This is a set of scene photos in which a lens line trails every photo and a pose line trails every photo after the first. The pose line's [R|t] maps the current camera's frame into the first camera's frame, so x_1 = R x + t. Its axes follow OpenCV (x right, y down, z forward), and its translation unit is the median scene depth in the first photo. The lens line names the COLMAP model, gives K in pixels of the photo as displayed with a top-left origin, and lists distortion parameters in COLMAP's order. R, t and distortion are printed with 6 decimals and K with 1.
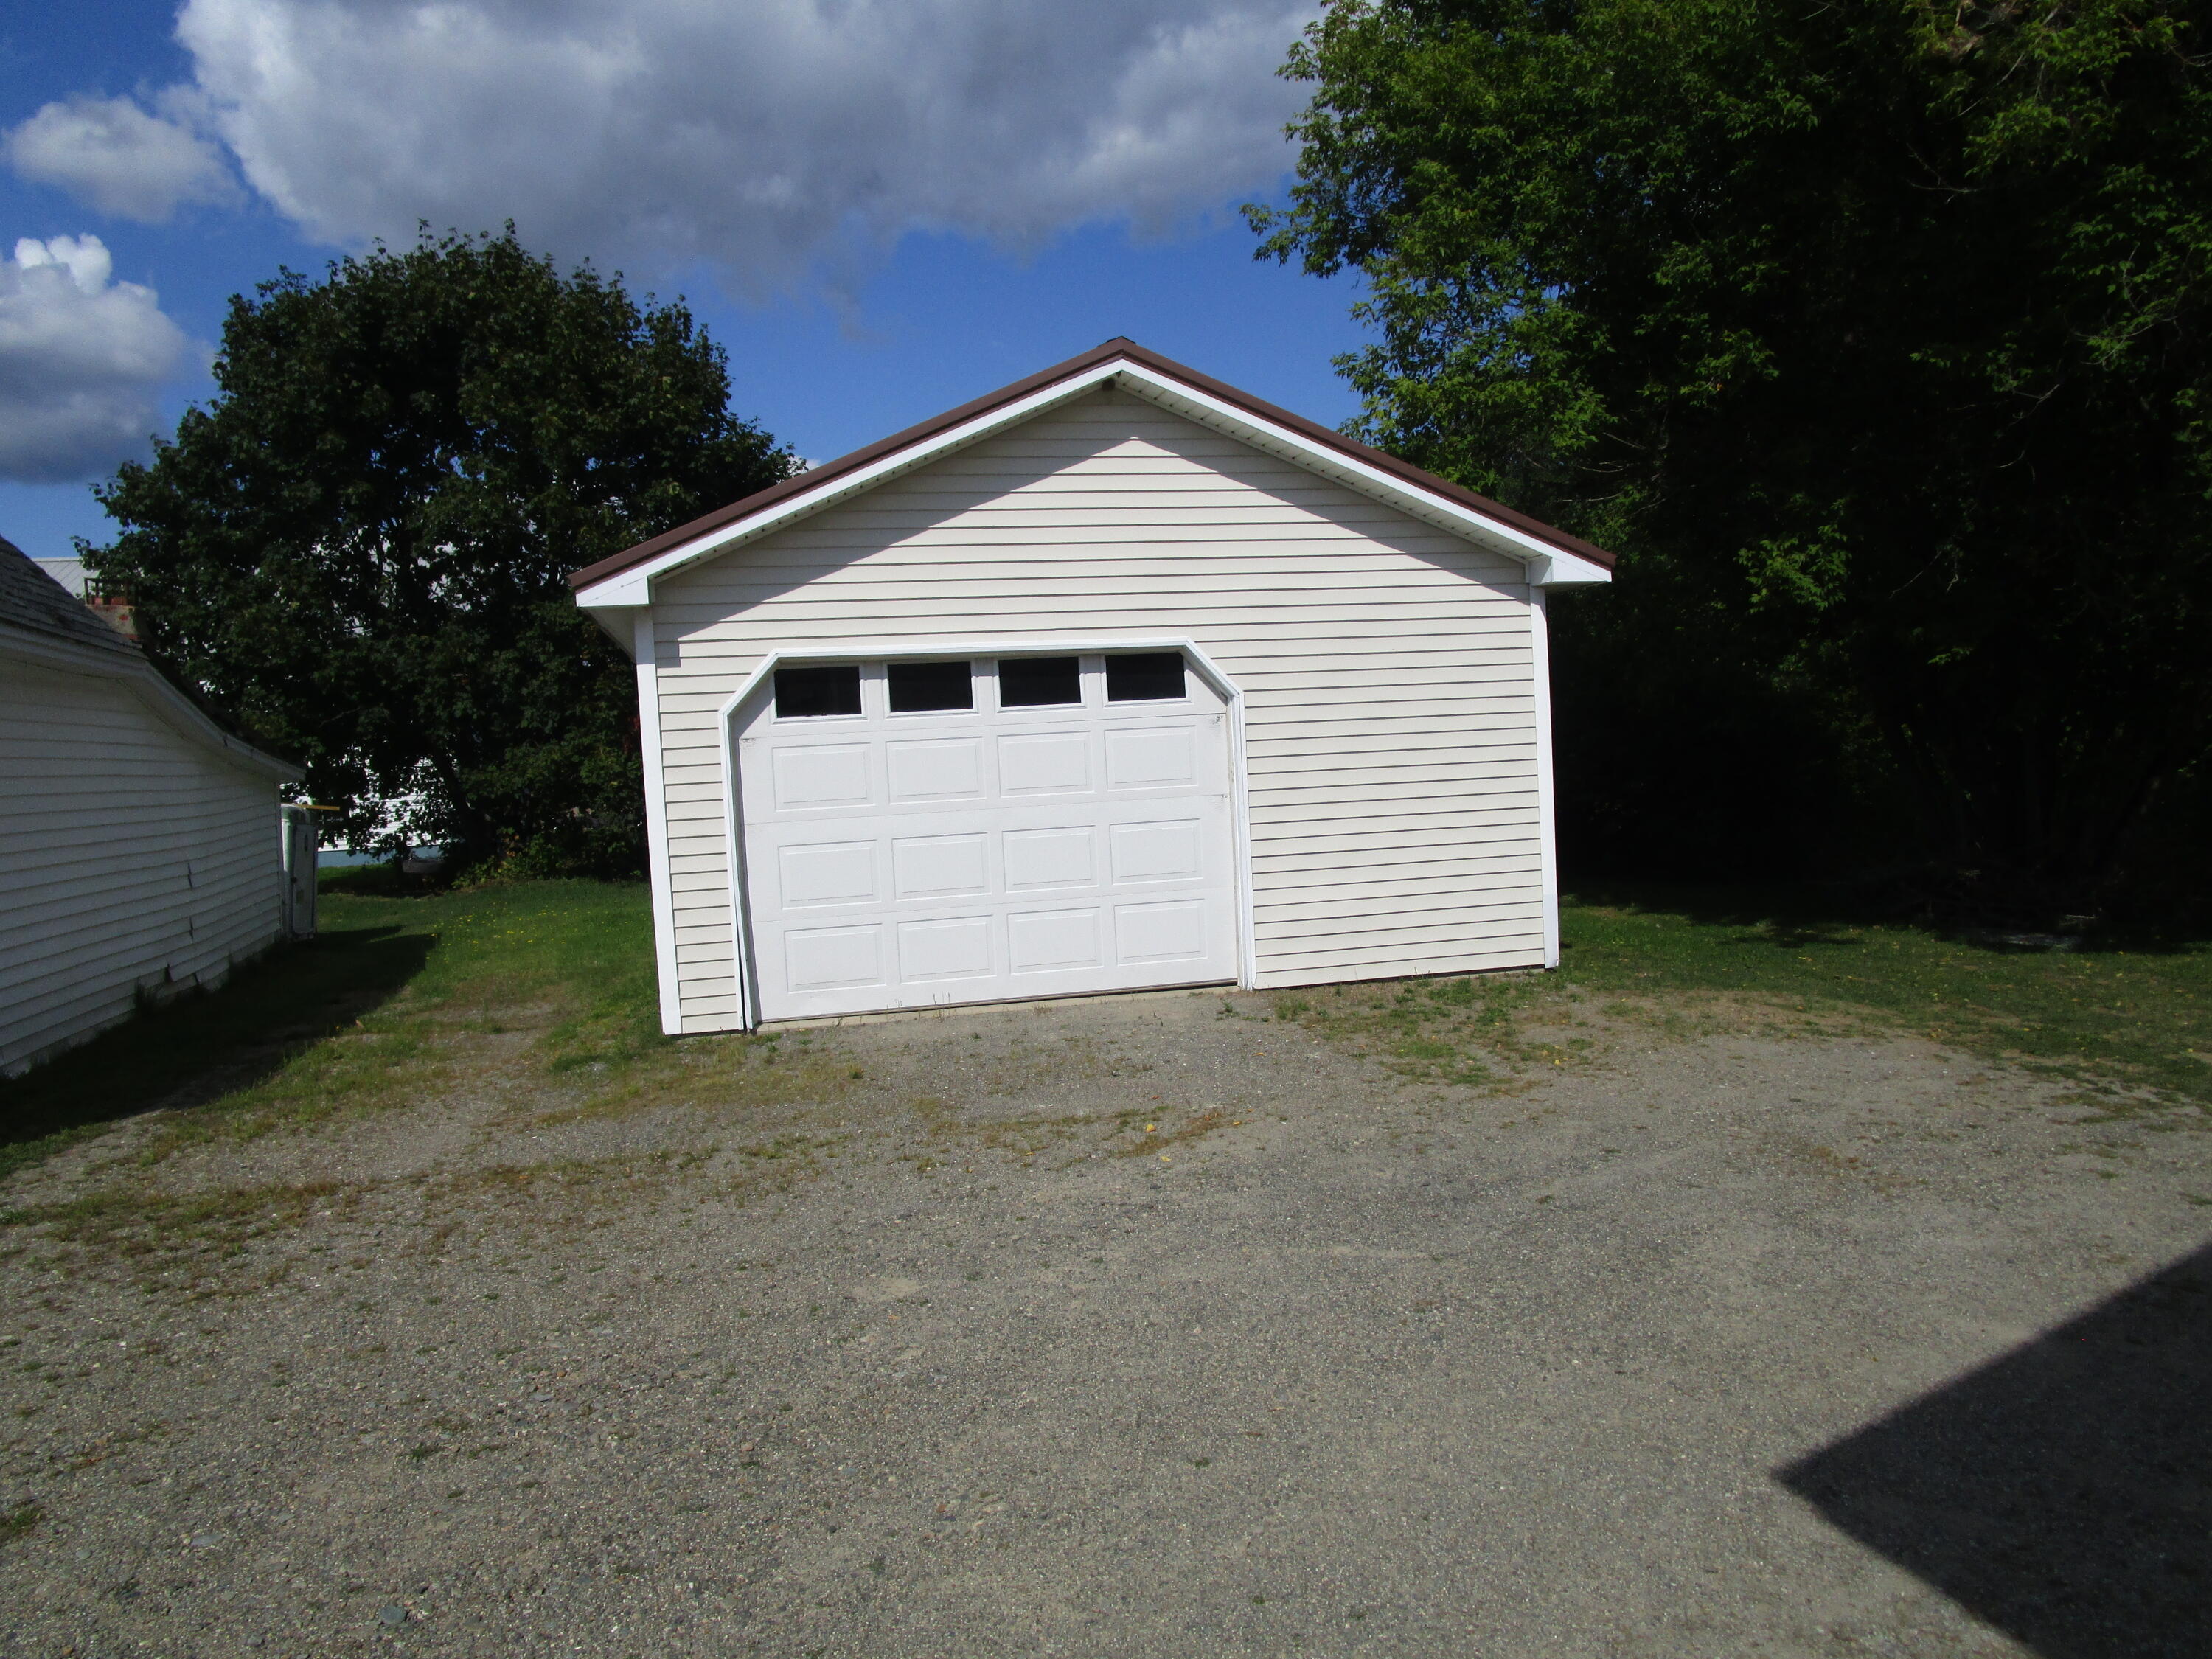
lens RADIAL K [[1592.9, 0, 1106.0], [0, 1592.9, 829.5], [0, 0, 1]] dist [-0.000344, 0.001091]
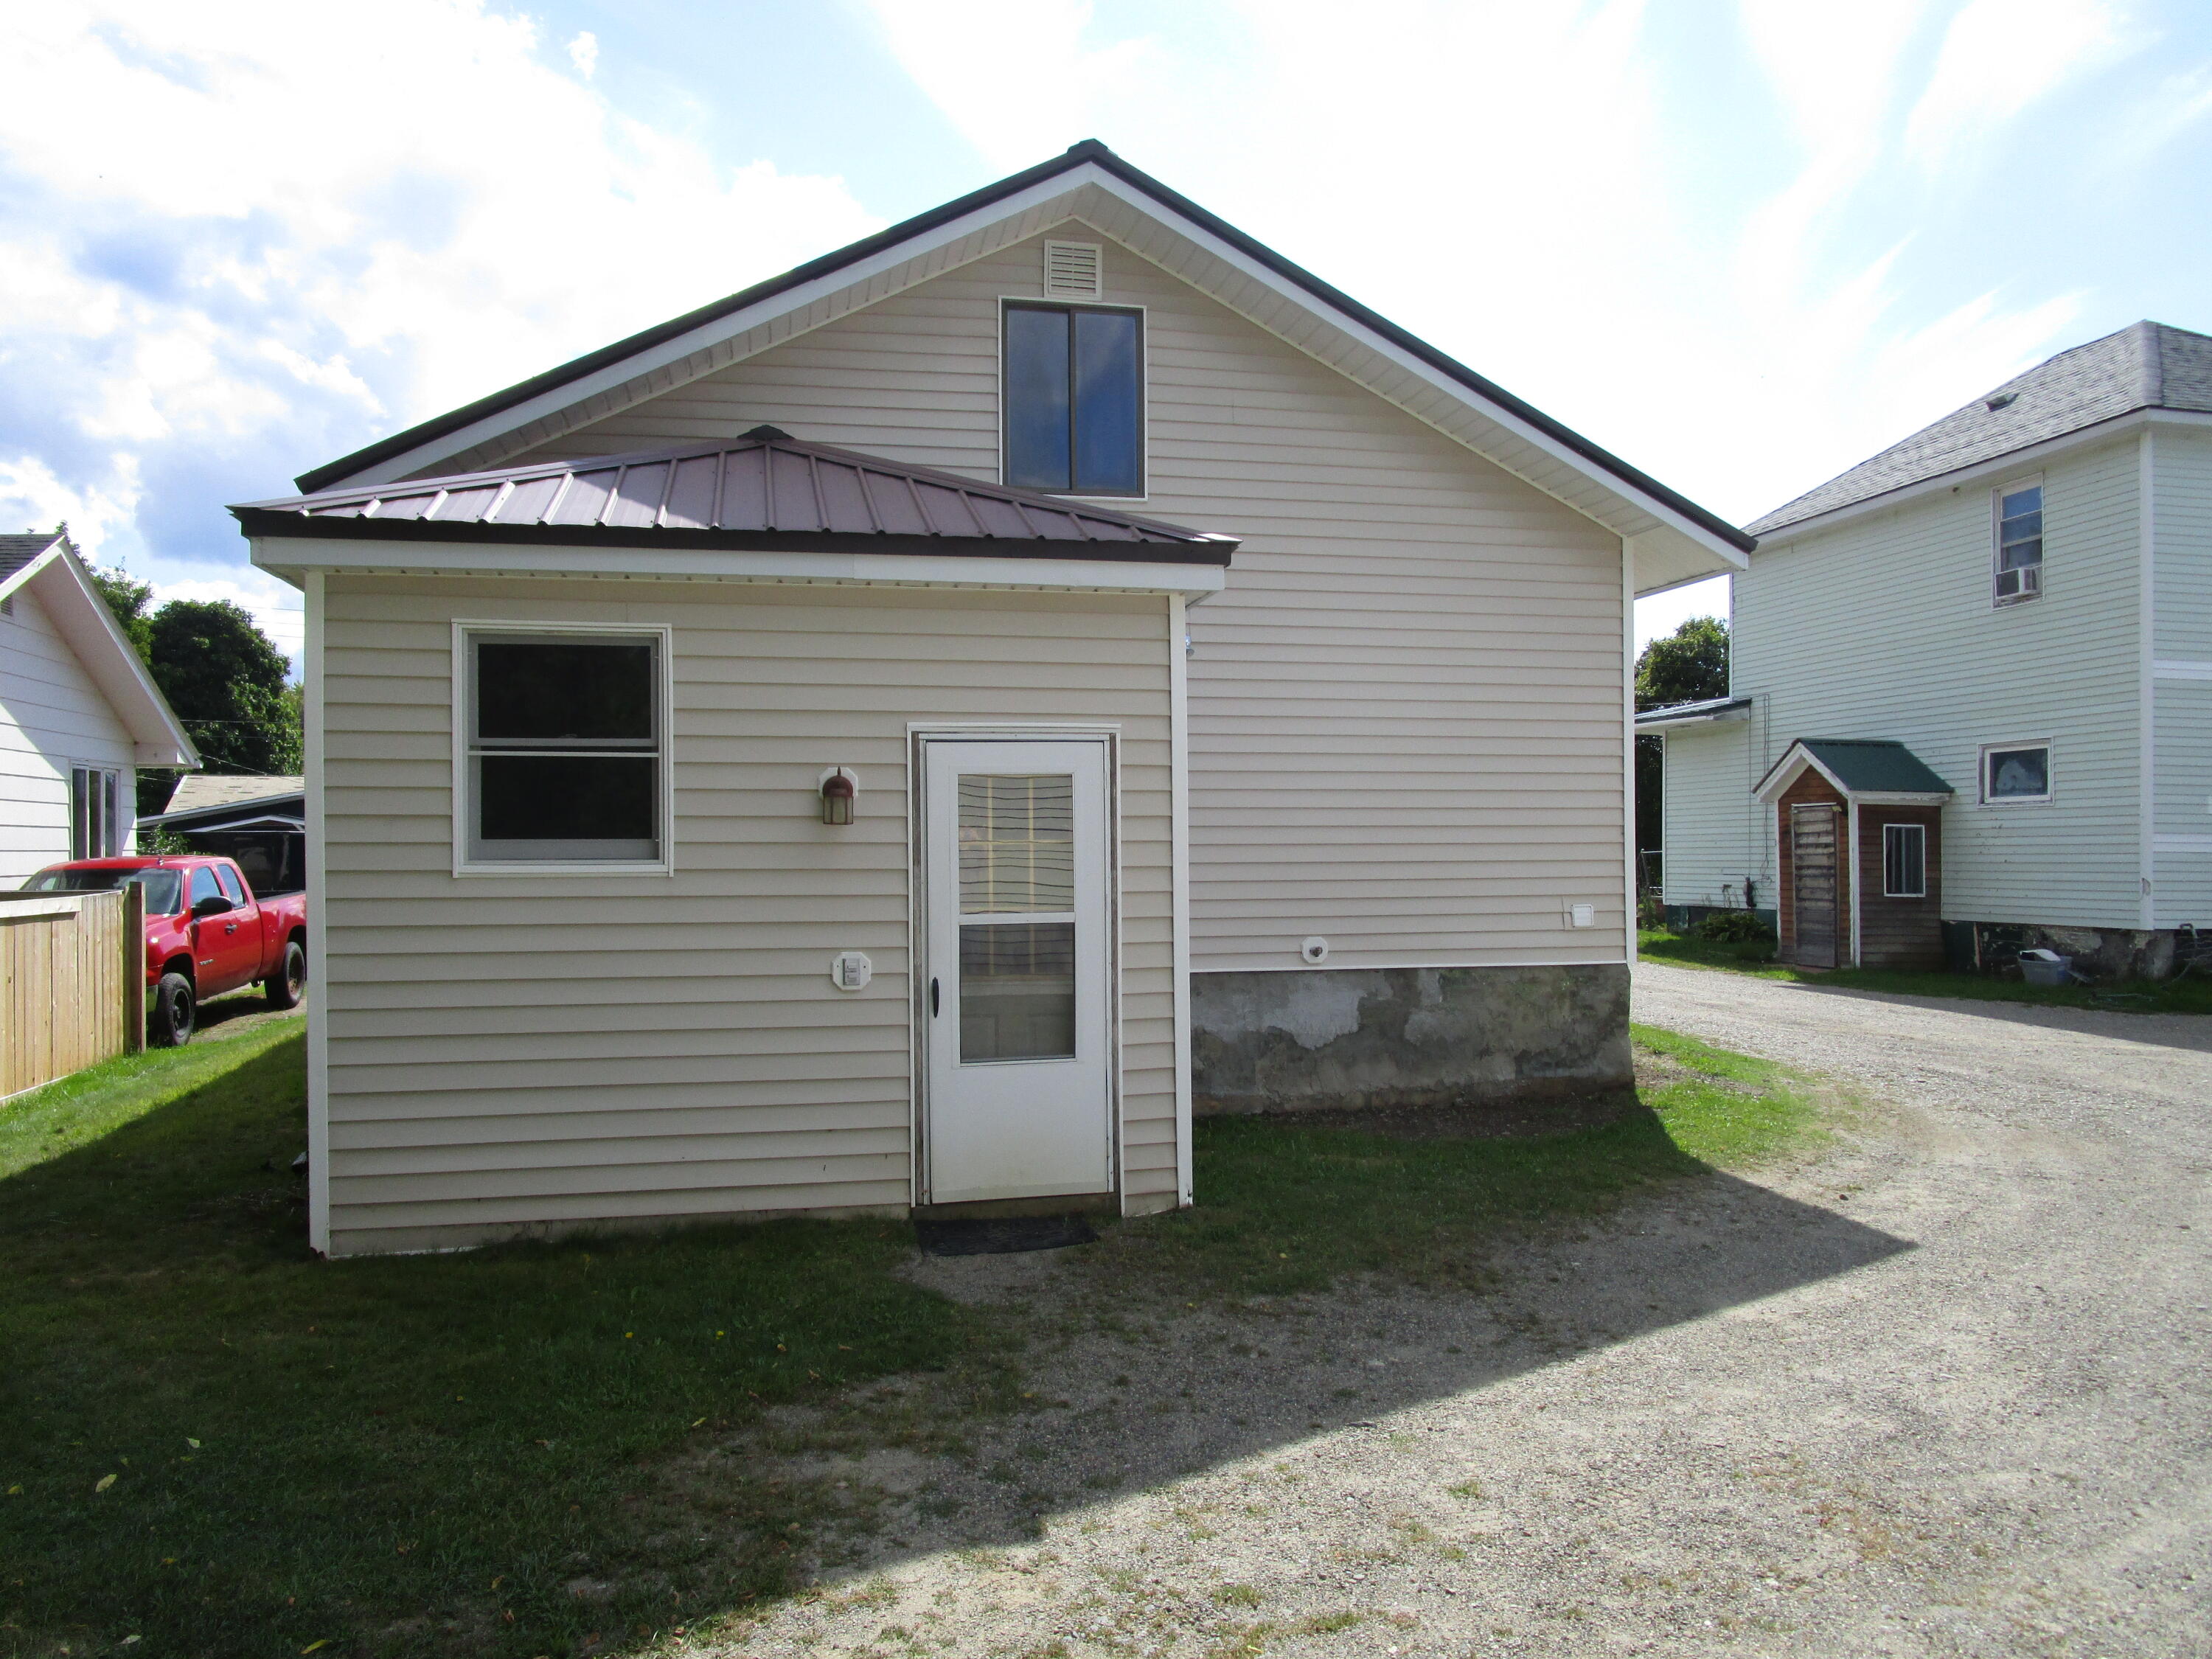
lens RADIAL K [[1592.9, 0, 1106.0], [0, 1592.9, 829.5], [0, 0, 1]] dist [-0.000344, 0.001091]
pose [[-0.996890, 0.055785, 0.055654, 0.737224], [0.057776, 0.997722, 0.034830, -0.111174], [-0.053585, 0.037937, -0.997842, 1.716243]]
